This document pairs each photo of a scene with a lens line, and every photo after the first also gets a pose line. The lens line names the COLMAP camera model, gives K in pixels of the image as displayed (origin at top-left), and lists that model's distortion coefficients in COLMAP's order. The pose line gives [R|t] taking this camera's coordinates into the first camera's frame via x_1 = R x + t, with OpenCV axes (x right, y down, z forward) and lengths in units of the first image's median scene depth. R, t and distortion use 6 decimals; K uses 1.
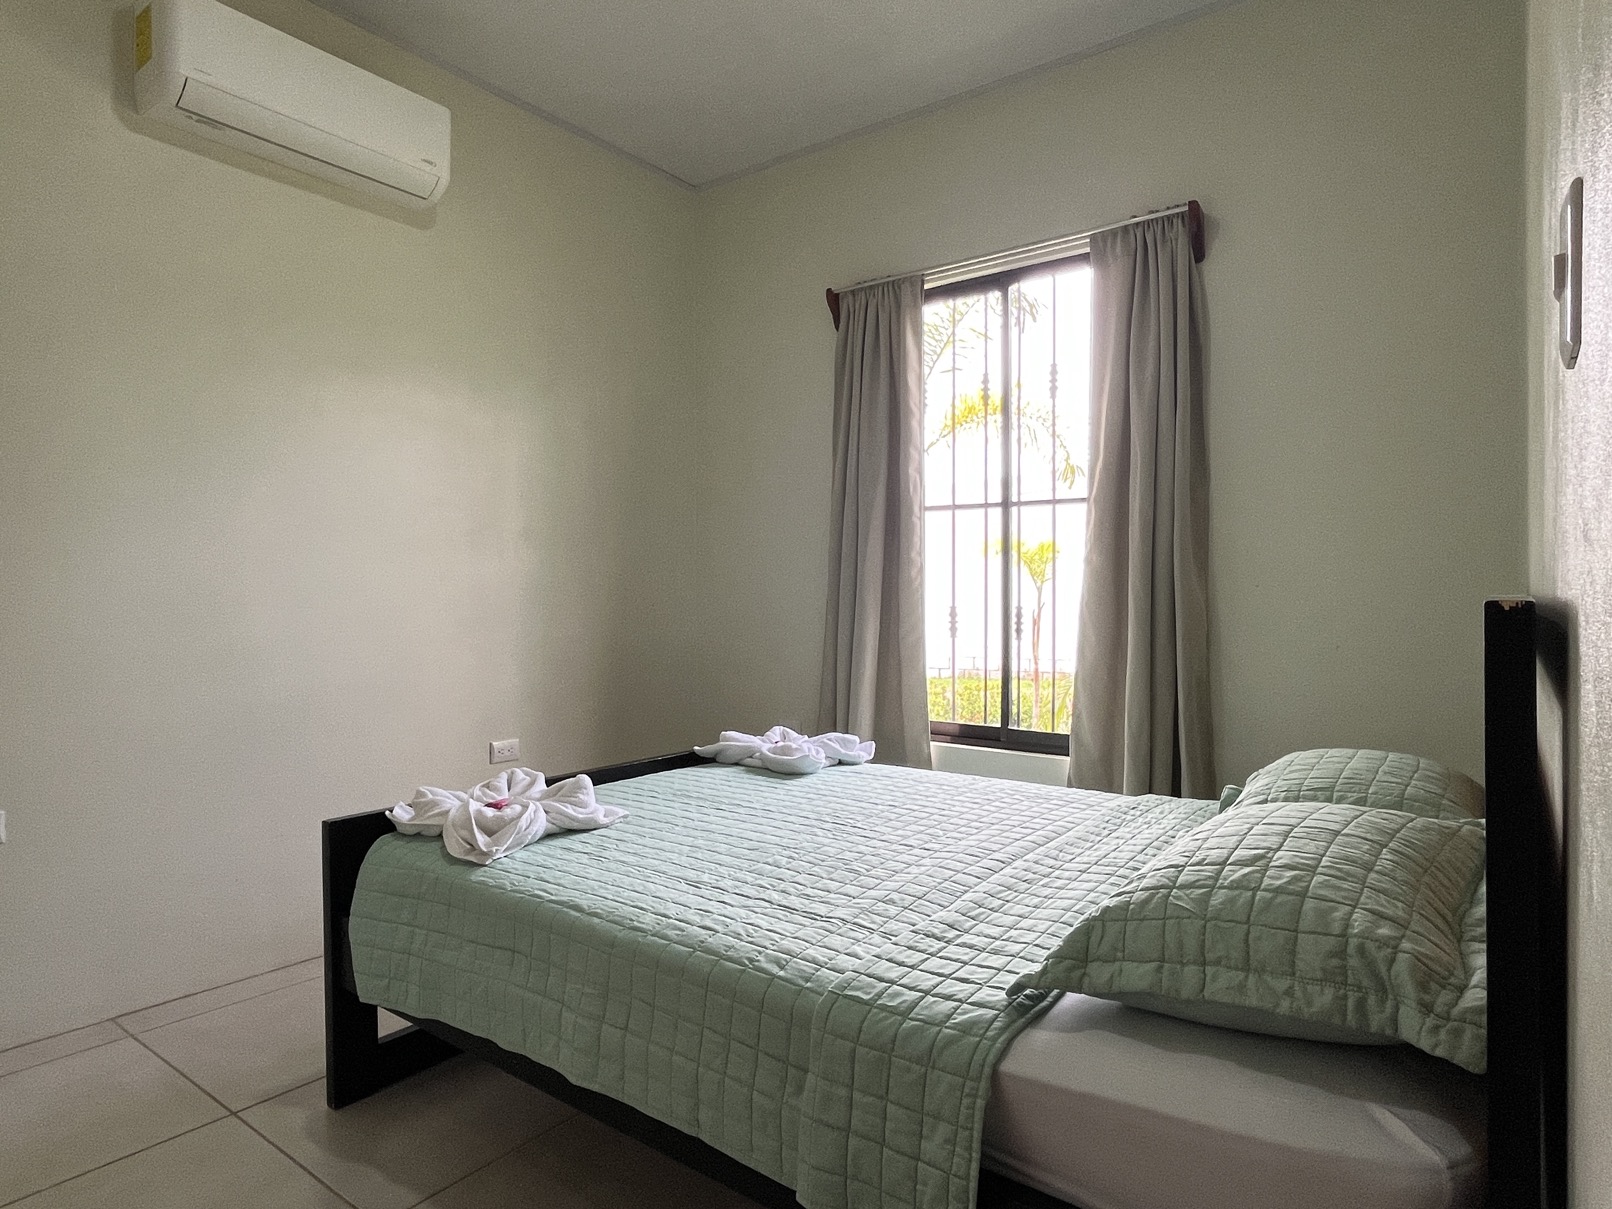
lens RADIAL K [[938.7, 0, 806.0], [0, 938.7, 604.5], [0, 0, 1]] dist [-0.000763, -0.000107]
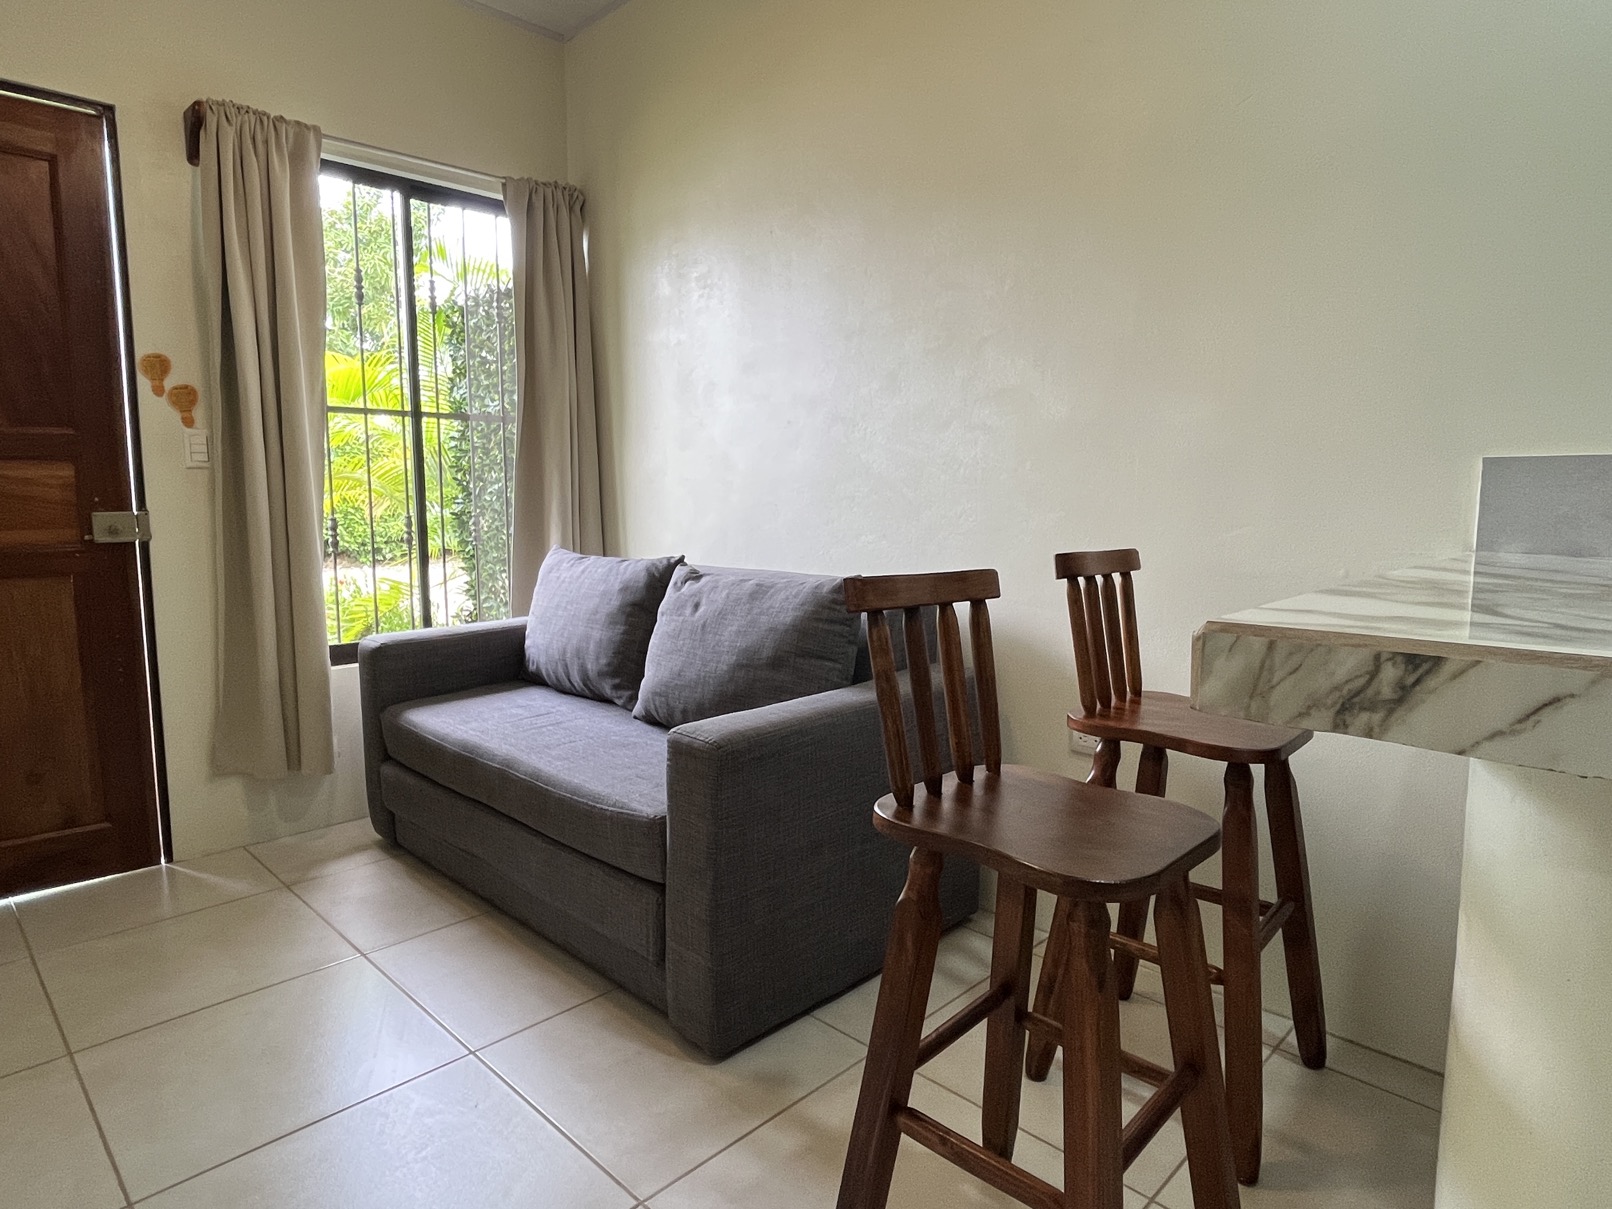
lens RADIAL K [[938.7, 0, 806.0], [0, 938.7, 604.5], [0, 0, 1]] dist [-0.000763, -0.000107]
pose [[0.133099, -0.113176, 0.984620, -0.744439], [0.026938, 0.993505, 0.110556, -0.003085], [-0.990737, 0.011809, 0.135283, 0.441983]]
